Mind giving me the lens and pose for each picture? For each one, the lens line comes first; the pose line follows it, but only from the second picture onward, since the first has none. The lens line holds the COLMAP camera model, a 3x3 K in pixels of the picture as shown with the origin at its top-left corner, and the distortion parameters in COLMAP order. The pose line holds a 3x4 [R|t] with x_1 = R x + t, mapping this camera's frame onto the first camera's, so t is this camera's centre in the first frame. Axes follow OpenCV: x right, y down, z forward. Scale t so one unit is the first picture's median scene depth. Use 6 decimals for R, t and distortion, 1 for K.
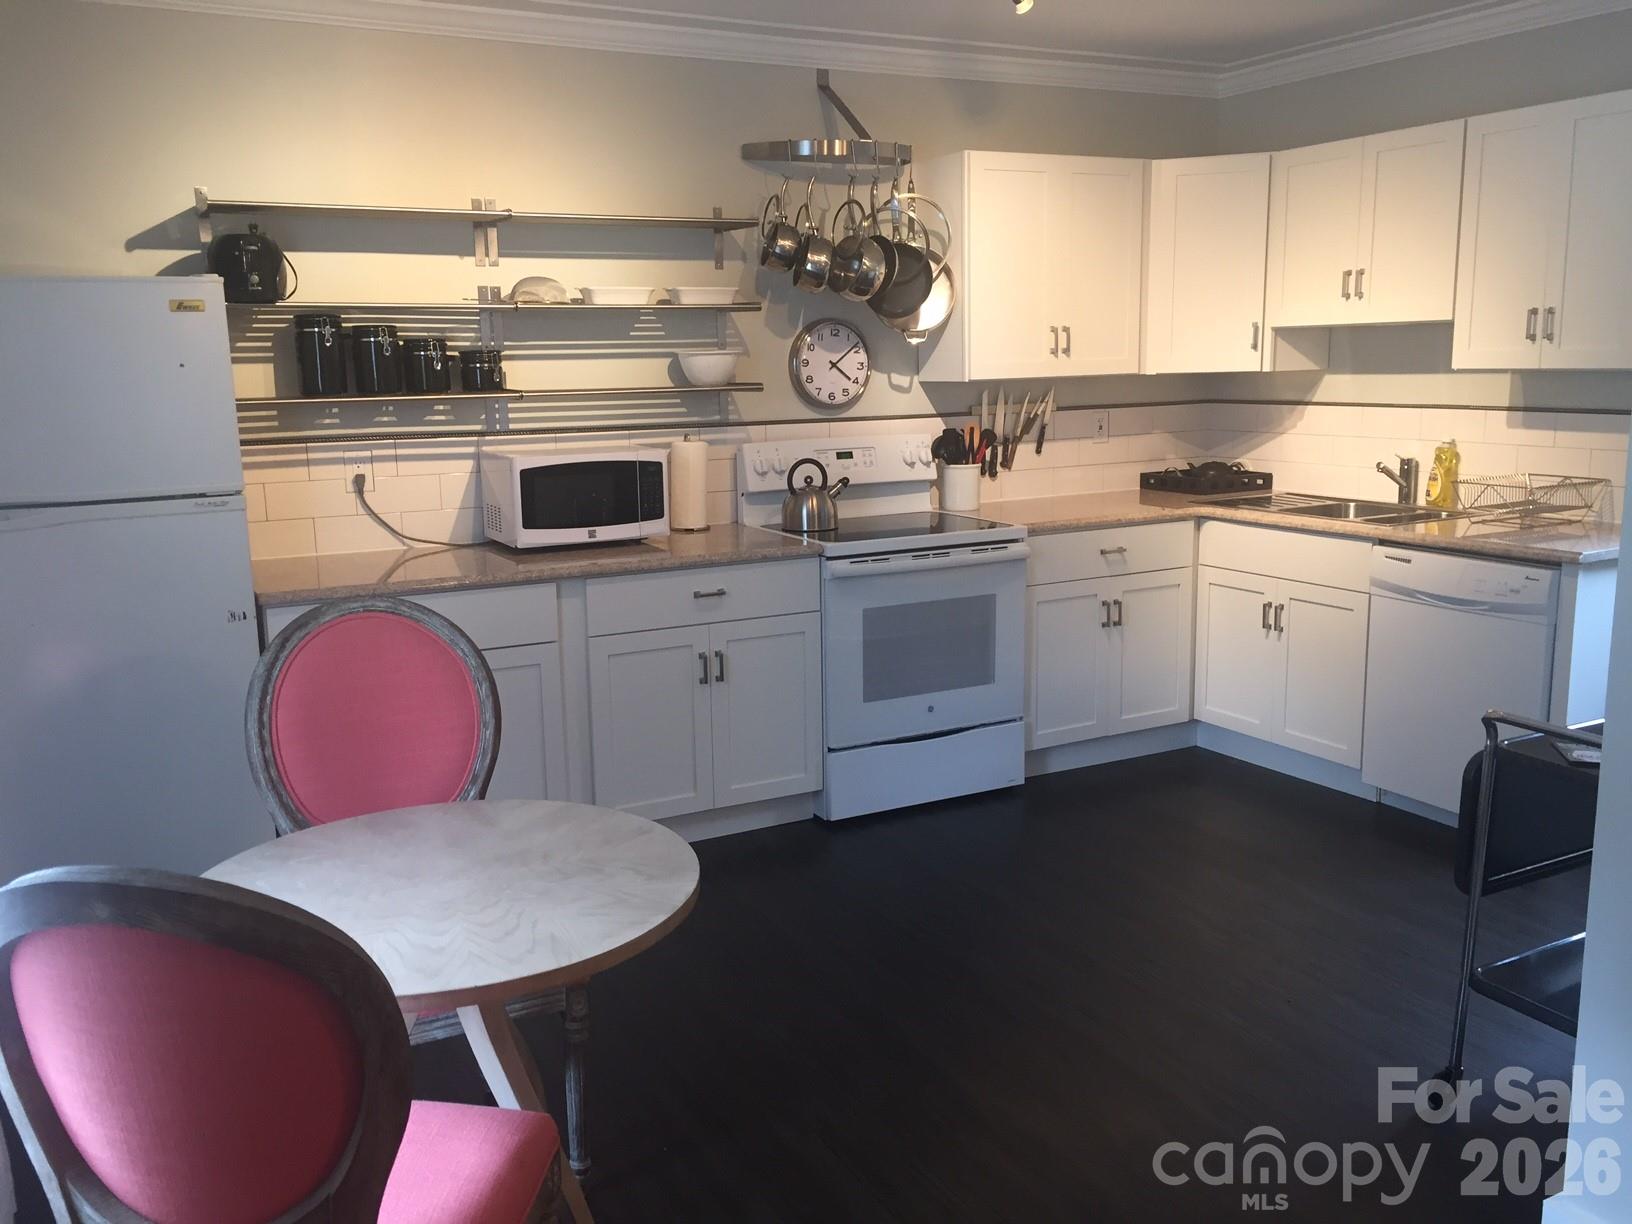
lens RADIAL K [[1413.8, 0, 818.2], [0, 1413.8, 605.3], [0, 0, 1]] dist [0.110941, -0.162512]
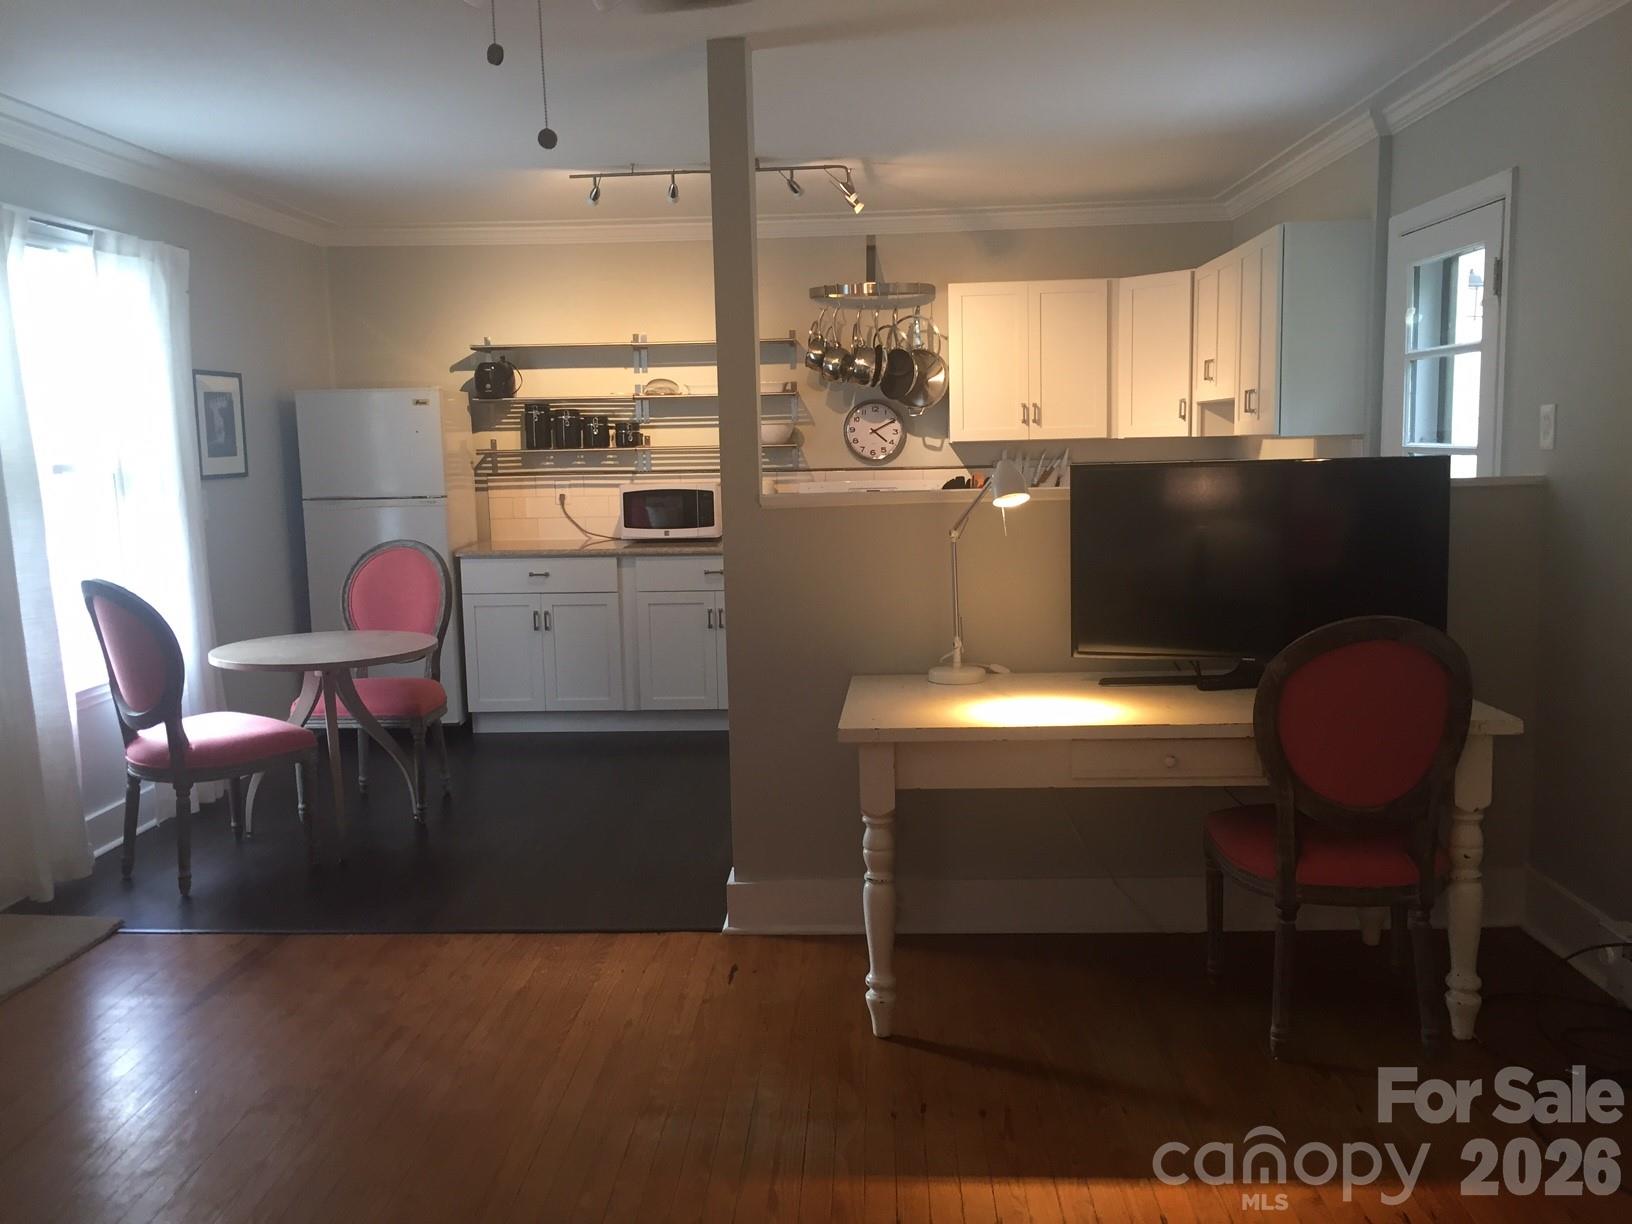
lens RADIAL K [[1413.8, 0, 818.2], [0, 1413.8, 605.3], [0, 0, 1]] dist [0.110941, -0.162512]
pose [[0.848294, 0.063536, -0.525700, 0.800224], [-0.088949, 0.995766, -0.023184, 0.051707], [0.522002, 0.066427, 0.850354, -0.278424]]
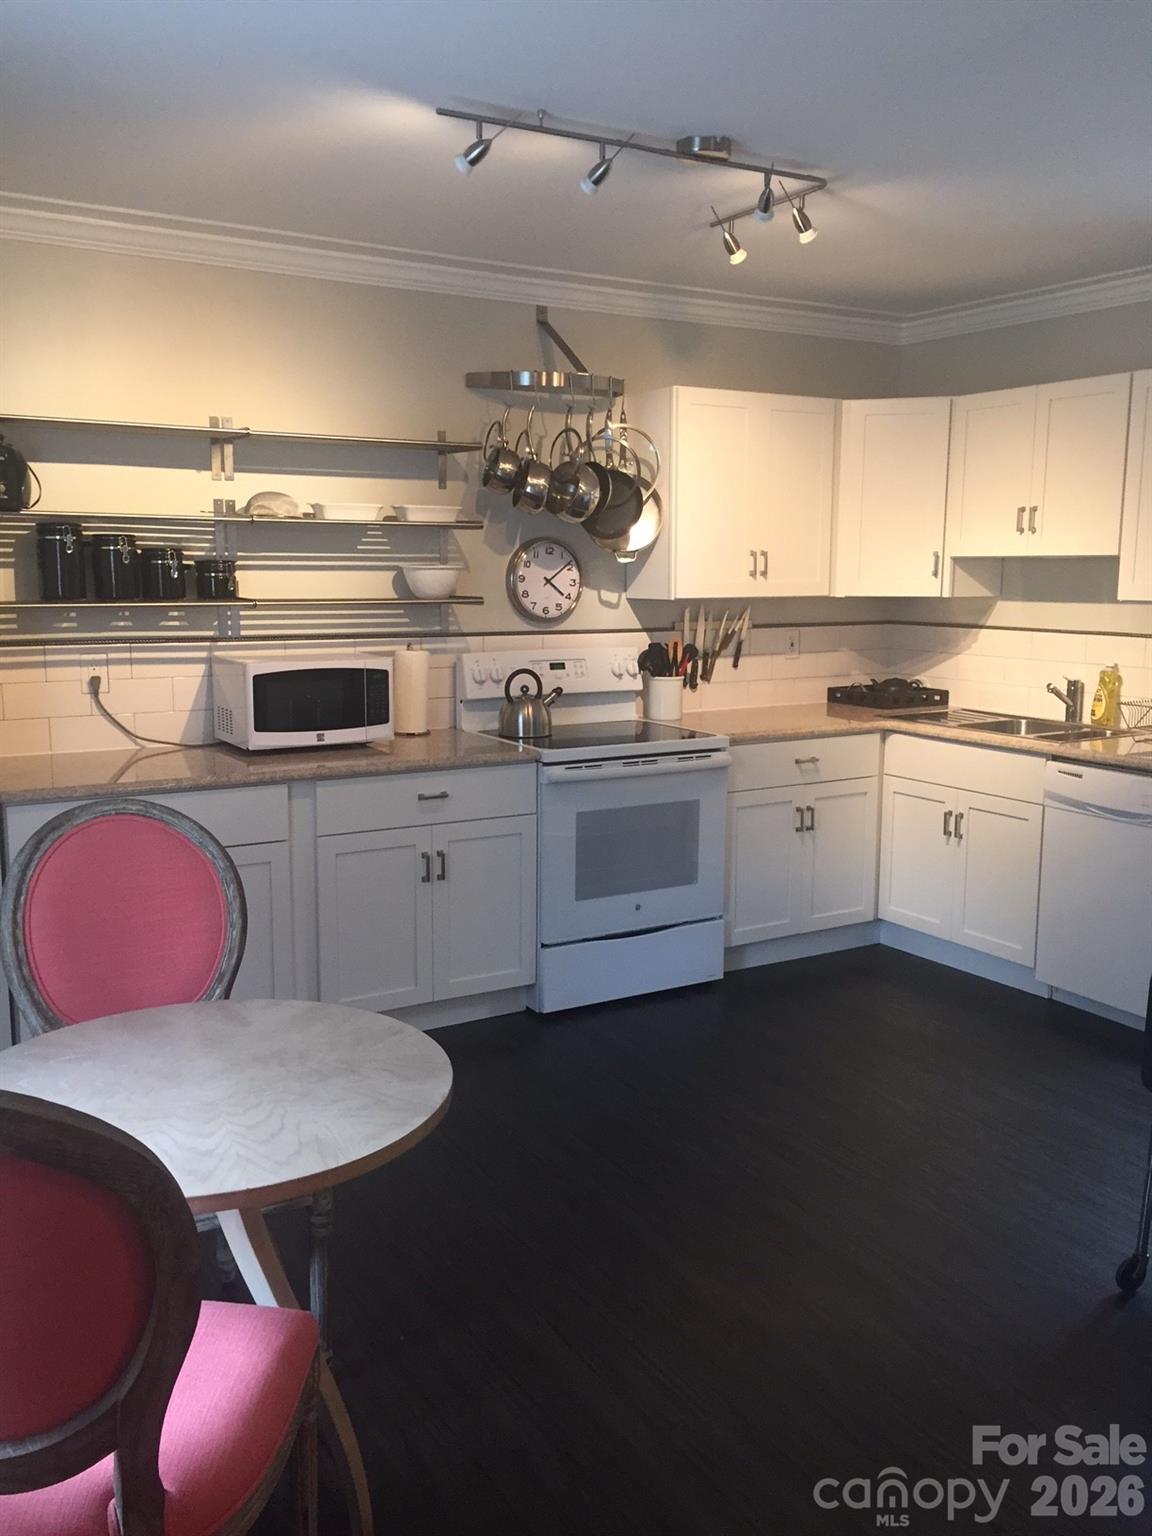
lens RADIAL K [[1330.6, 0, 576.0], [0, 1330.6, 768.0], [0, 0, 1]] dist [0.110941, -0.162512]
pose [[0.998203, 0.016129, 0.057708, -0.025591], [-0.014803, 0.999618, -0.023326, -0.006872], [-0.058062, 0.022430, 0.998061, 0.004403]]
